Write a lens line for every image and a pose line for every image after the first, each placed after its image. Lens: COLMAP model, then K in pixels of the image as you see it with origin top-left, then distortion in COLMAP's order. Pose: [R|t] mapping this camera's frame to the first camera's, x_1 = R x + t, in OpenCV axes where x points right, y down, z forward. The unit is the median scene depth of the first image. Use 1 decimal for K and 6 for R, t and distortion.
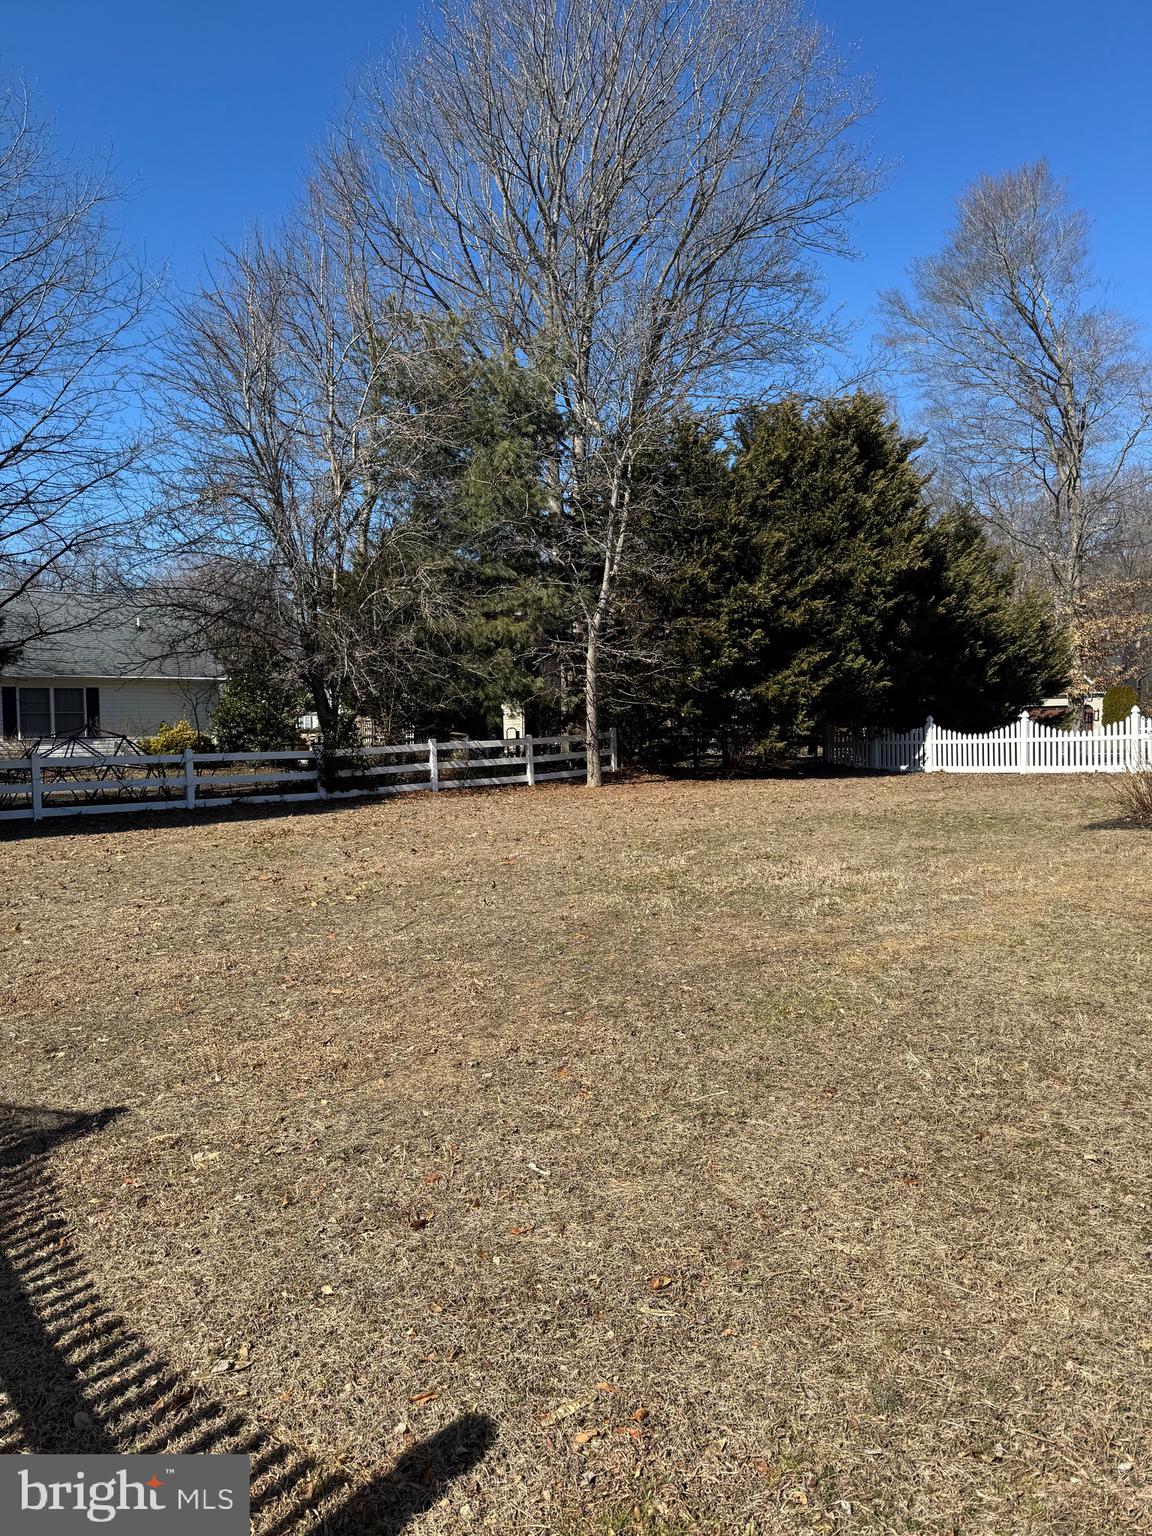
lens RADIAL K [[1105.1, 0, 576.0], [0, 1105.1, 768.0], [0, 0, 1]] dist [0.045324, -0.004332]
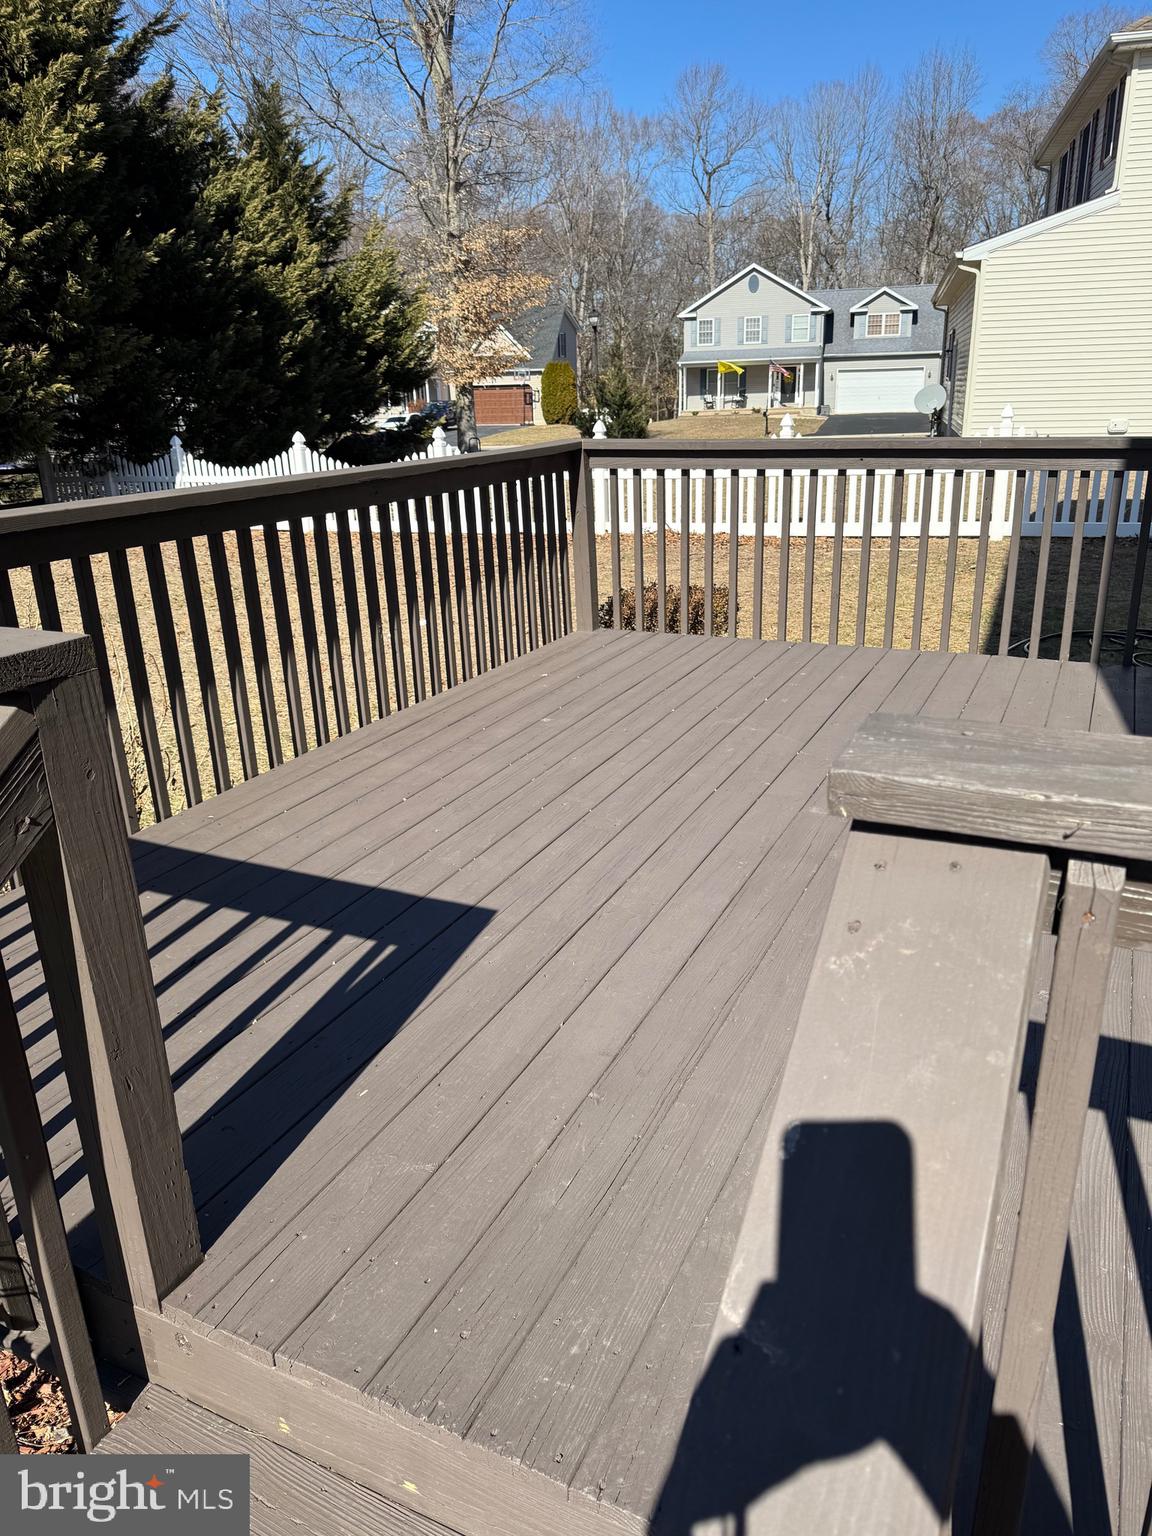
lens RADIAL K [[1105.1, 0, 576.0], [0, 1105.1, 768.0], [0, 0, 1]] dist [0.045324, -0.004332]
pose [[0.909044, -0.150817, 0.388450, 0.251510], [0.036099, 0.957203, 0.287158, -0.041033], [-0.415134, -0.247017, 0.875584, 0.293792]]
